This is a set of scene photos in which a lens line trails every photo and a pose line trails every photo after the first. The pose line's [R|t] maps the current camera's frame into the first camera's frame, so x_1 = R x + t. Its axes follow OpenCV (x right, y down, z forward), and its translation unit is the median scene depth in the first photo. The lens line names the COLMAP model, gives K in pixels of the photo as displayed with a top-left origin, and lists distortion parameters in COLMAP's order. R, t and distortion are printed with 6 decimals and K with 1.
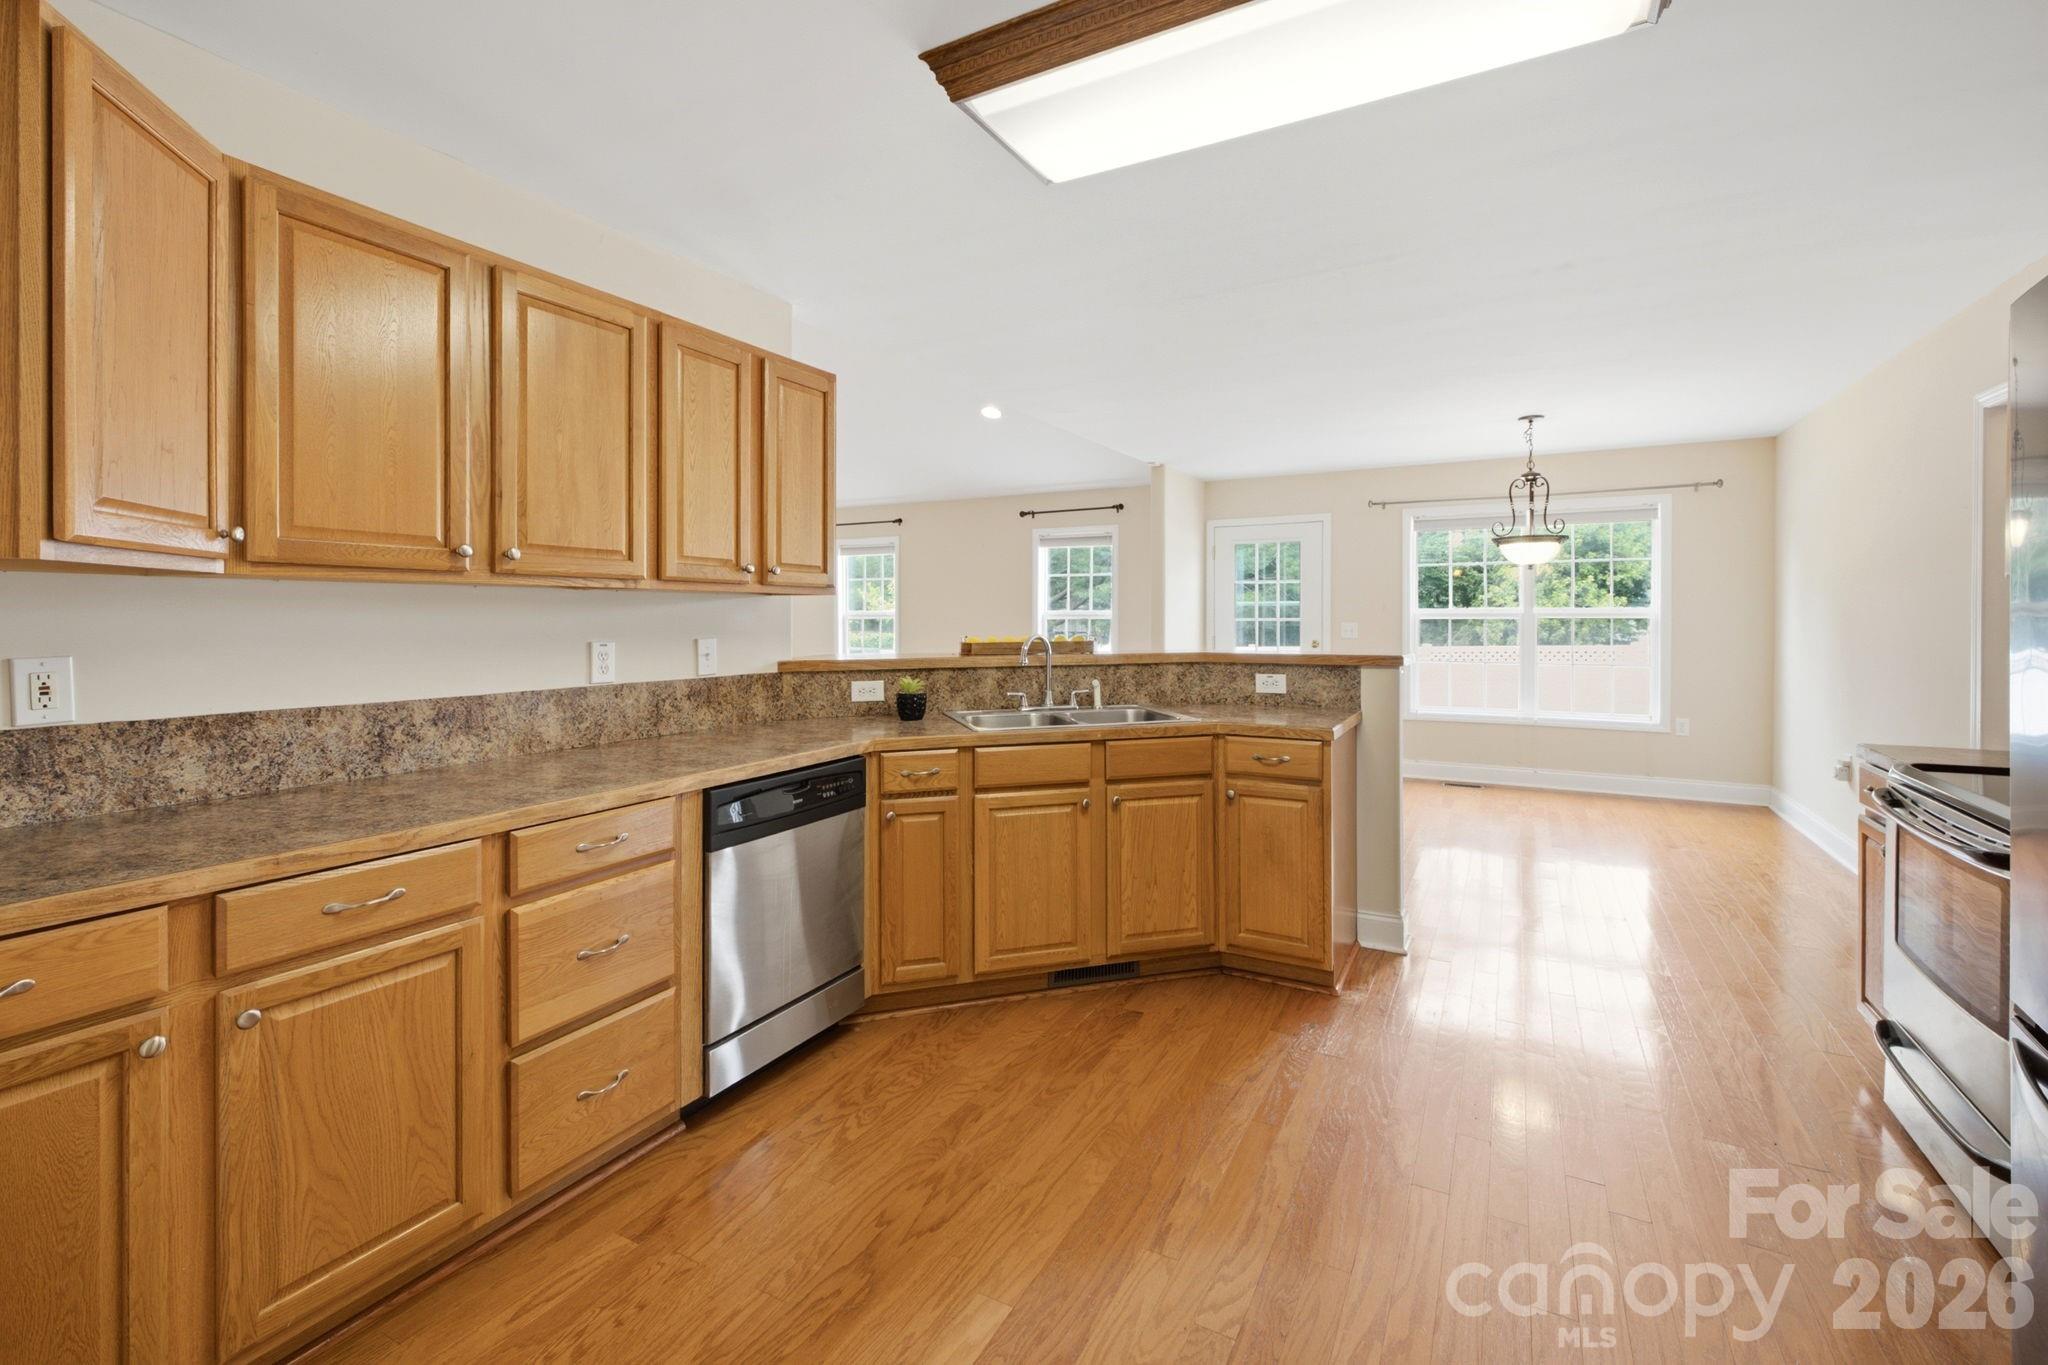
lens RADIAL K [[906.3, 0, 1020.8], [0, 906.3, 615.6], [0, 0, 1]] dist [0.001074, -0.000044]
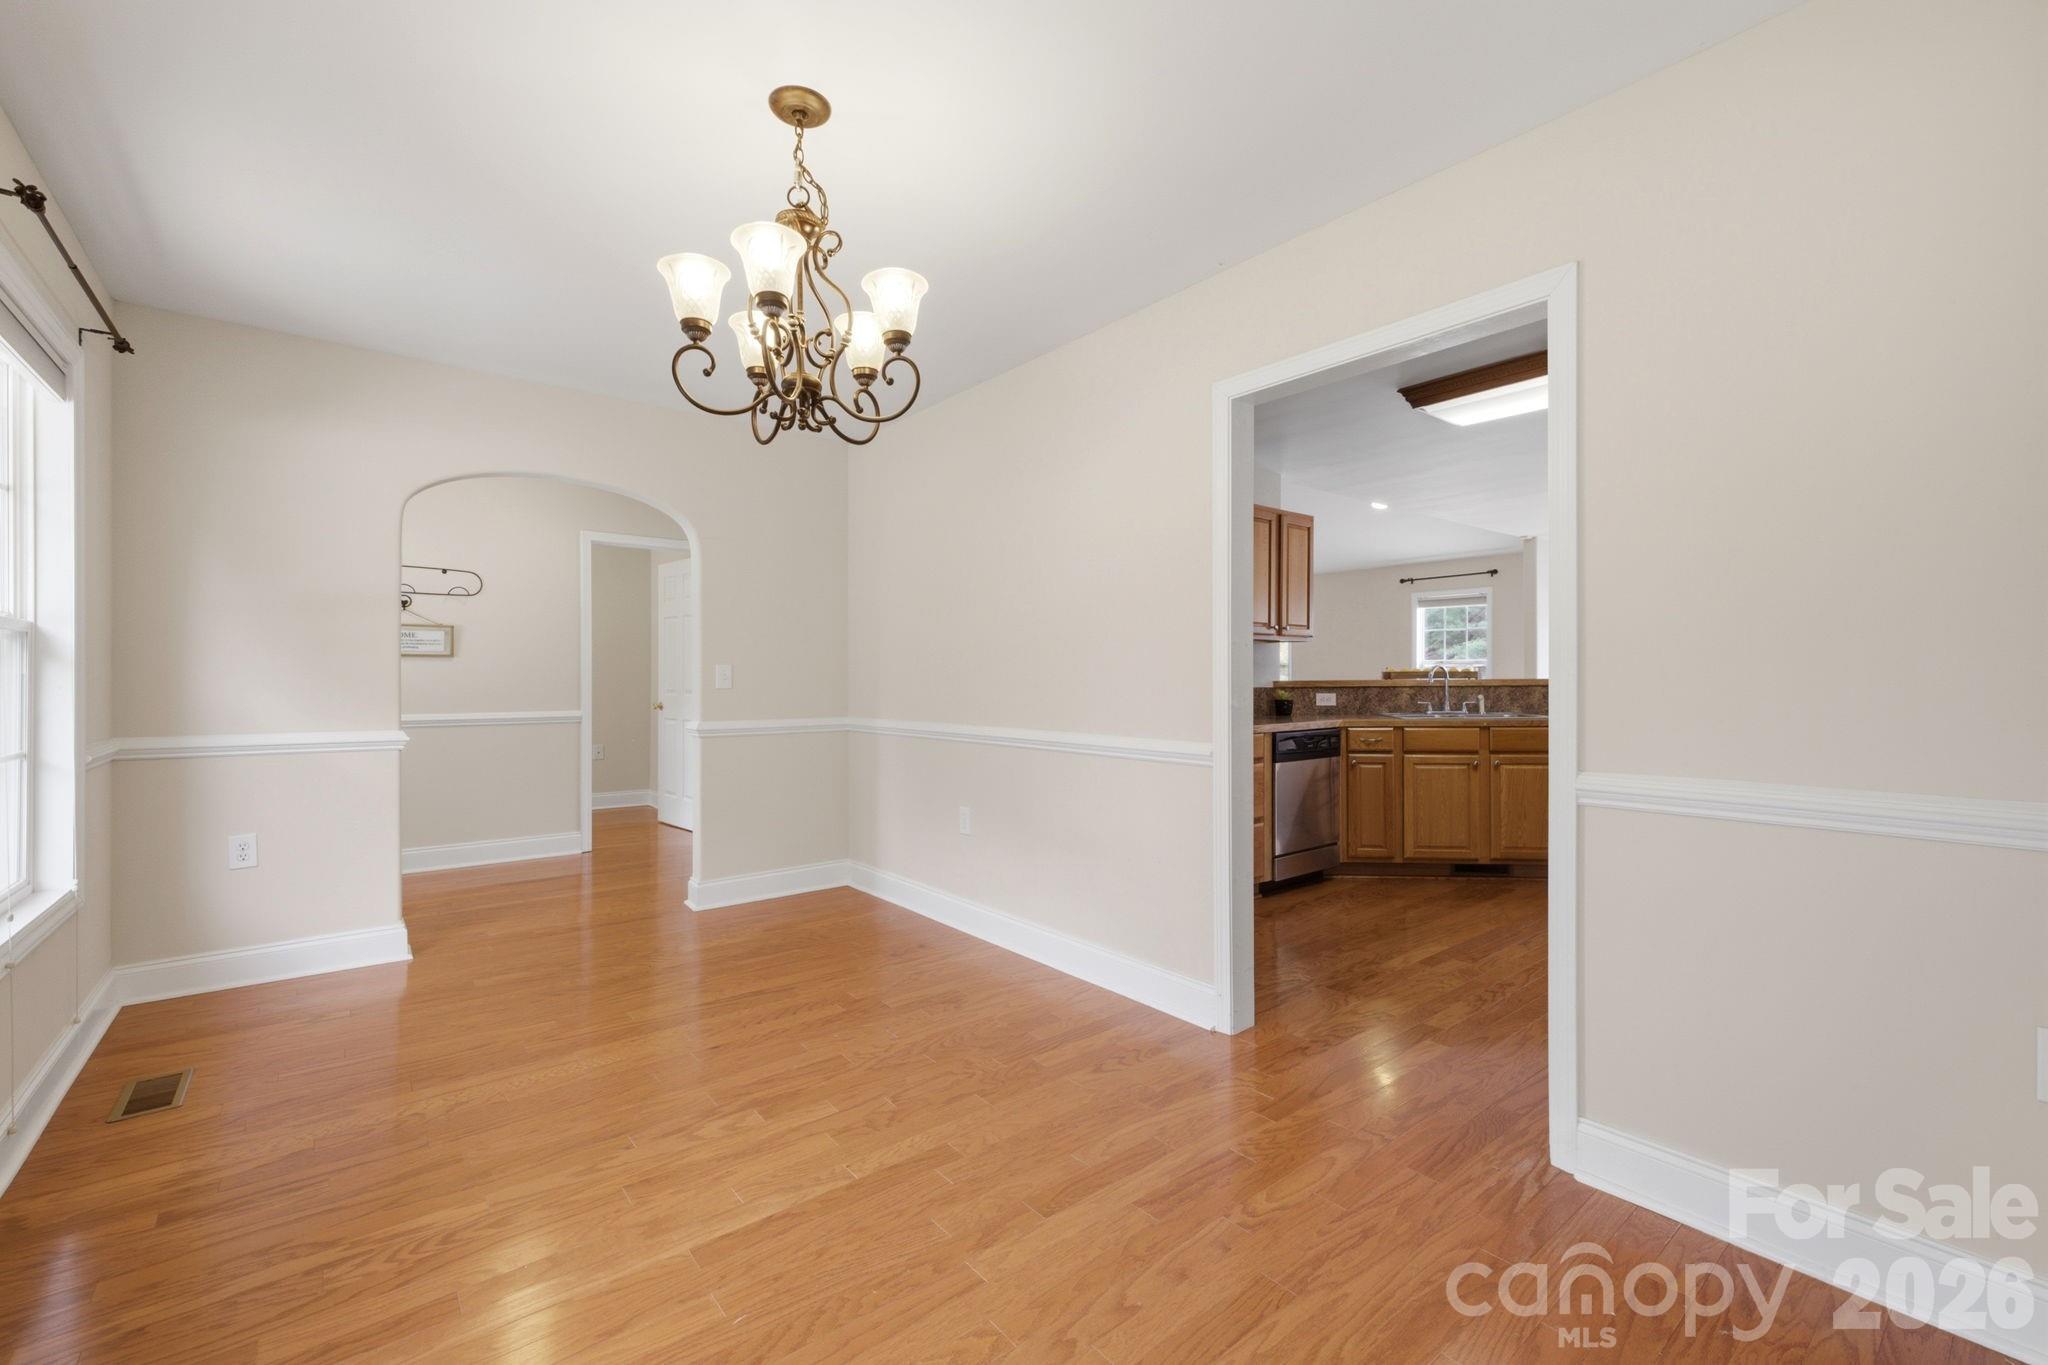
lens RADIAL K [[865.5, 0, 996.9], [0, 865.5, 676.6], [0, 0, 1]] dist [0.000497, 0.000026]
pose [[0.918058, -0.001925, -0.396441, -0.103690], [0.001804, 0.999998, -0.000678, 0.045372], [0.396441, -0.000093, 0.918060, -0.793983]]
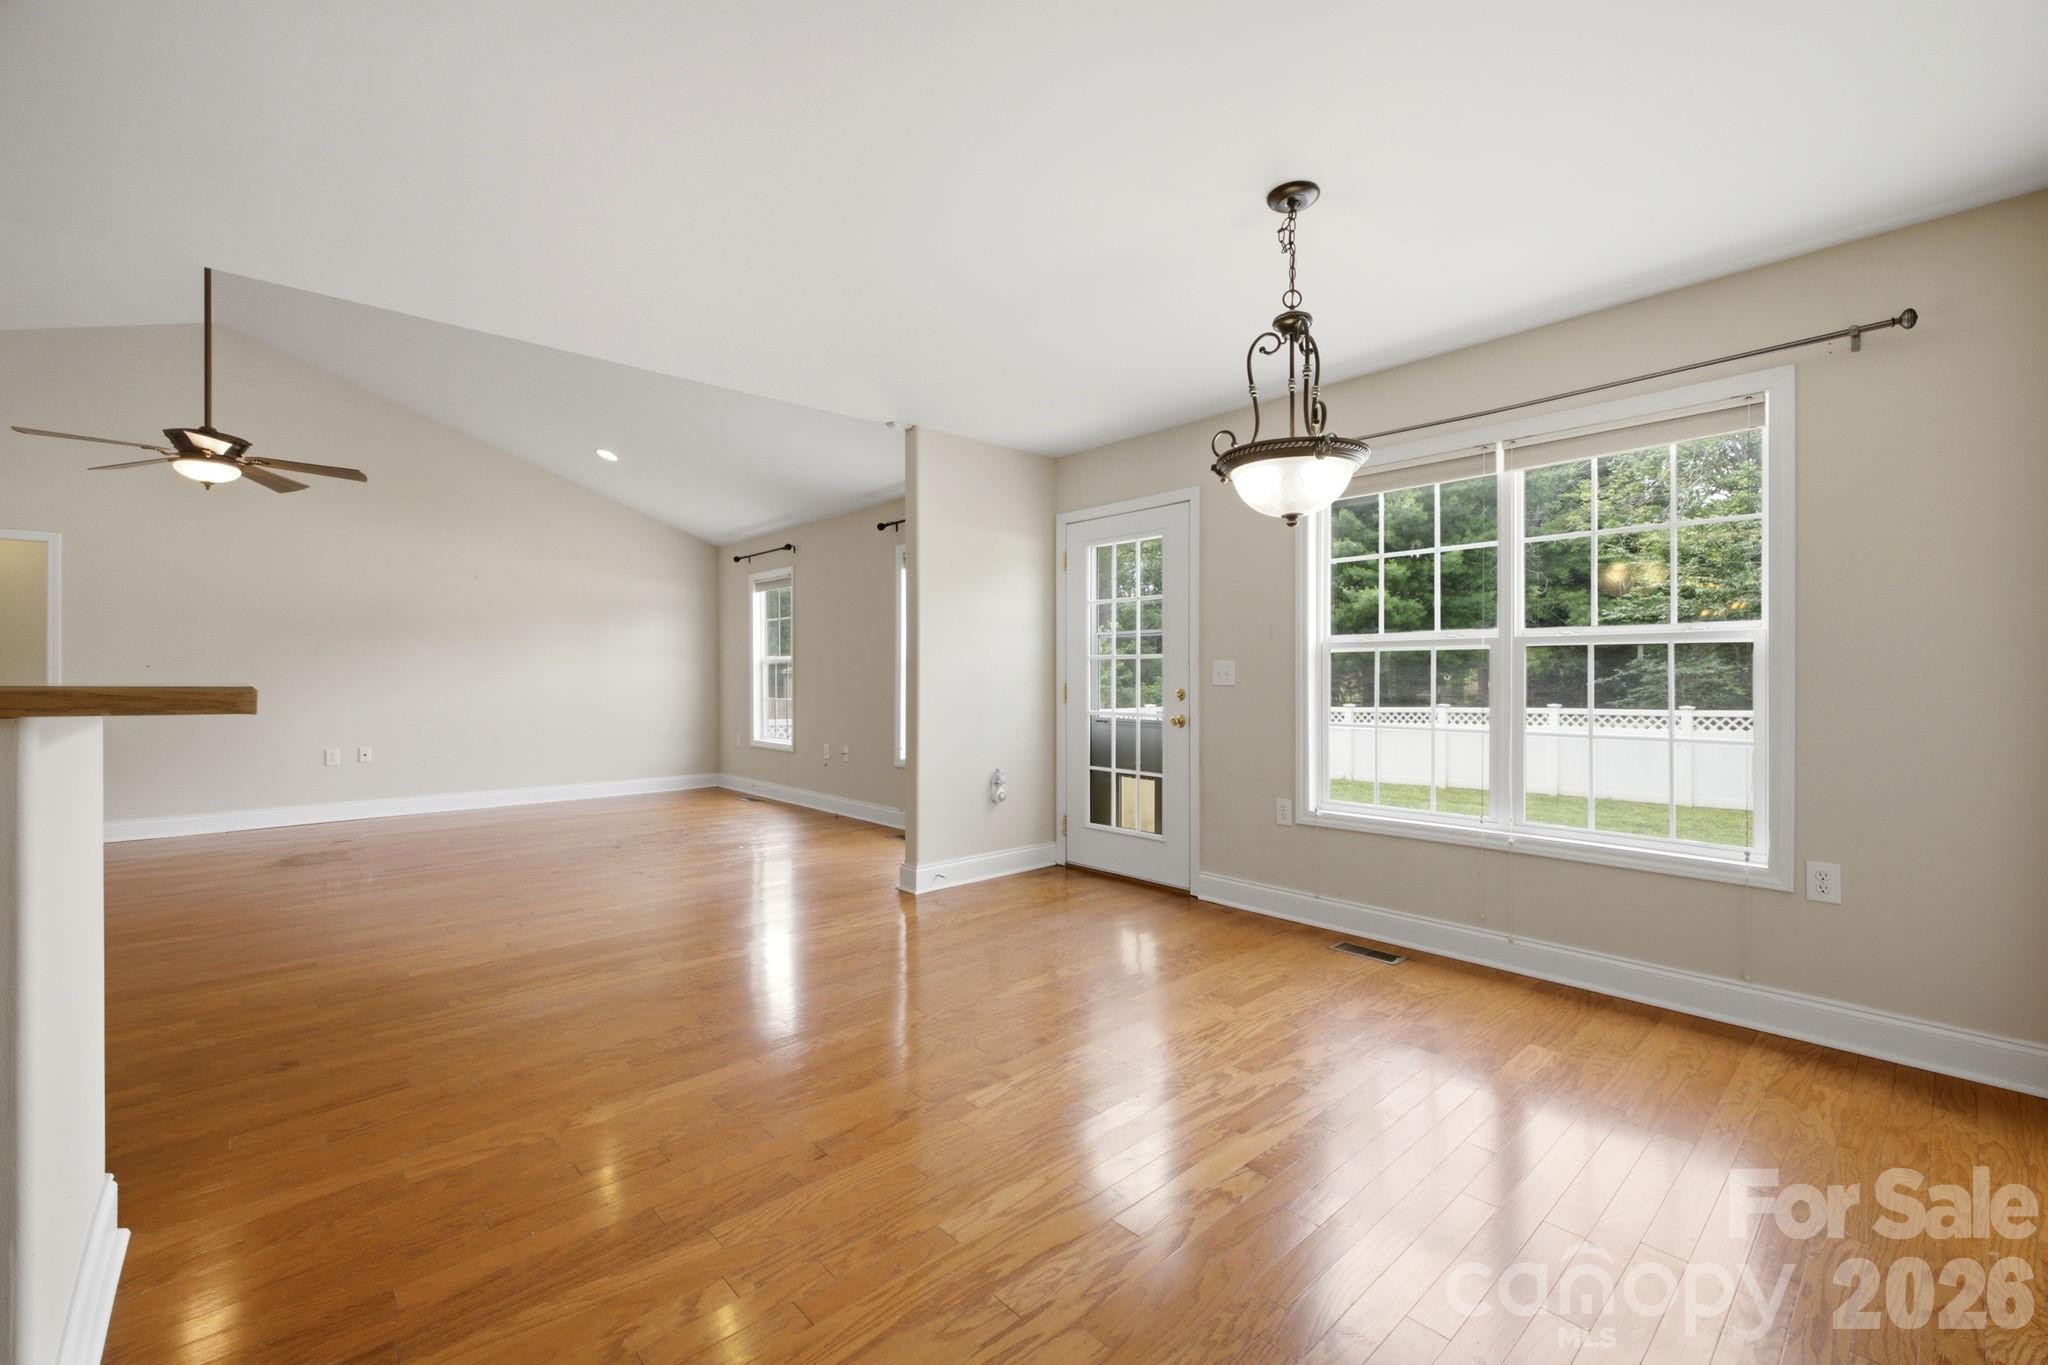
lens RADIAL K [[860.4, 0, 1024.0], [0, 860.4, 682.5], [0, 0, 1]] dist [0.003483, 0.000255]
pose [[0.948683, 0.003202, -0.316212, 0.976125], [0.000166, 0.999944, 0.010624, 0.038484], [0.316228, -0.010132, 0.948629, 0.937875]]
